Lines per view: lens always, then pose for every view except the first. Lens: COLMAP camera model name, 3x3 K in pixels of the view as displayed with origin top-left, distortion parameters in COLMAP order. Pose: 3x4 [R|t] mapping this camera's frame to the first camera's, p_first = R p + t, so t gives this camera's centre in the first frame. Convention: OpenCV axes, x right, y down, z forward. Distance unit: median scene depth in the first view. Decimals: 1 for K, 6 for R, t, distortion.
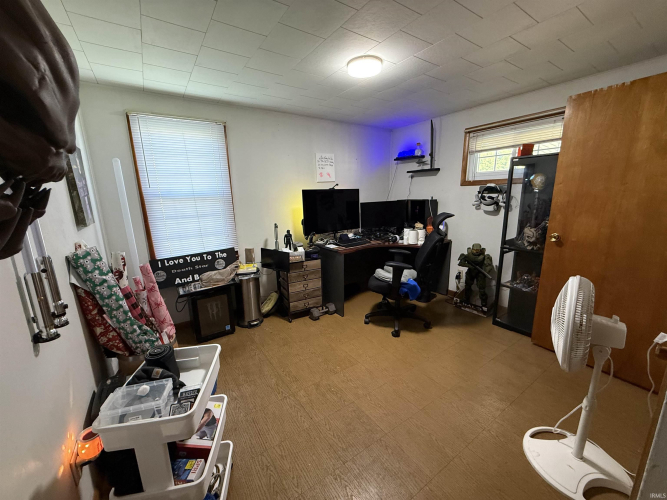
lens RADIAL K [[264.6, 0, 331.2], [0, 264.6, 249.1], [0, 0, 1]] dist [-0.004384, -0.000255]
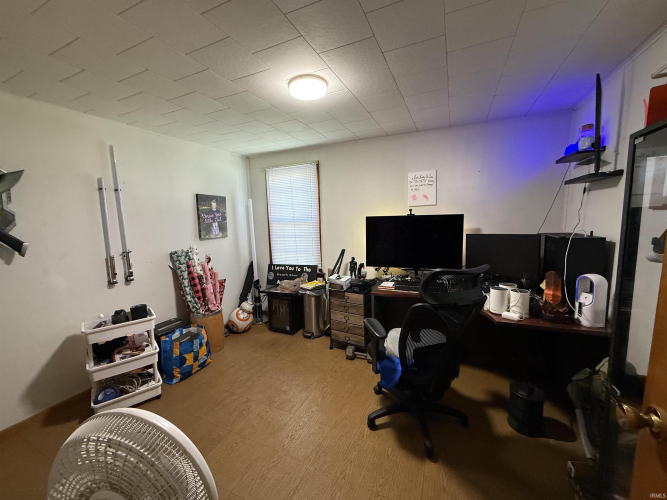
lens RADIAL K [[264.6, 0, 333.0], [0, 264.6, 248.3], [0, 0, 1]] dist [-0.004384, -0.000255]
pose [[0.522189, 0.109959, -0.845711, 0.683648], [-0.165804, 0.985821, 0.025799, -0.129218], [0.836557, 0.126750, 0.533017, 0.455158]]
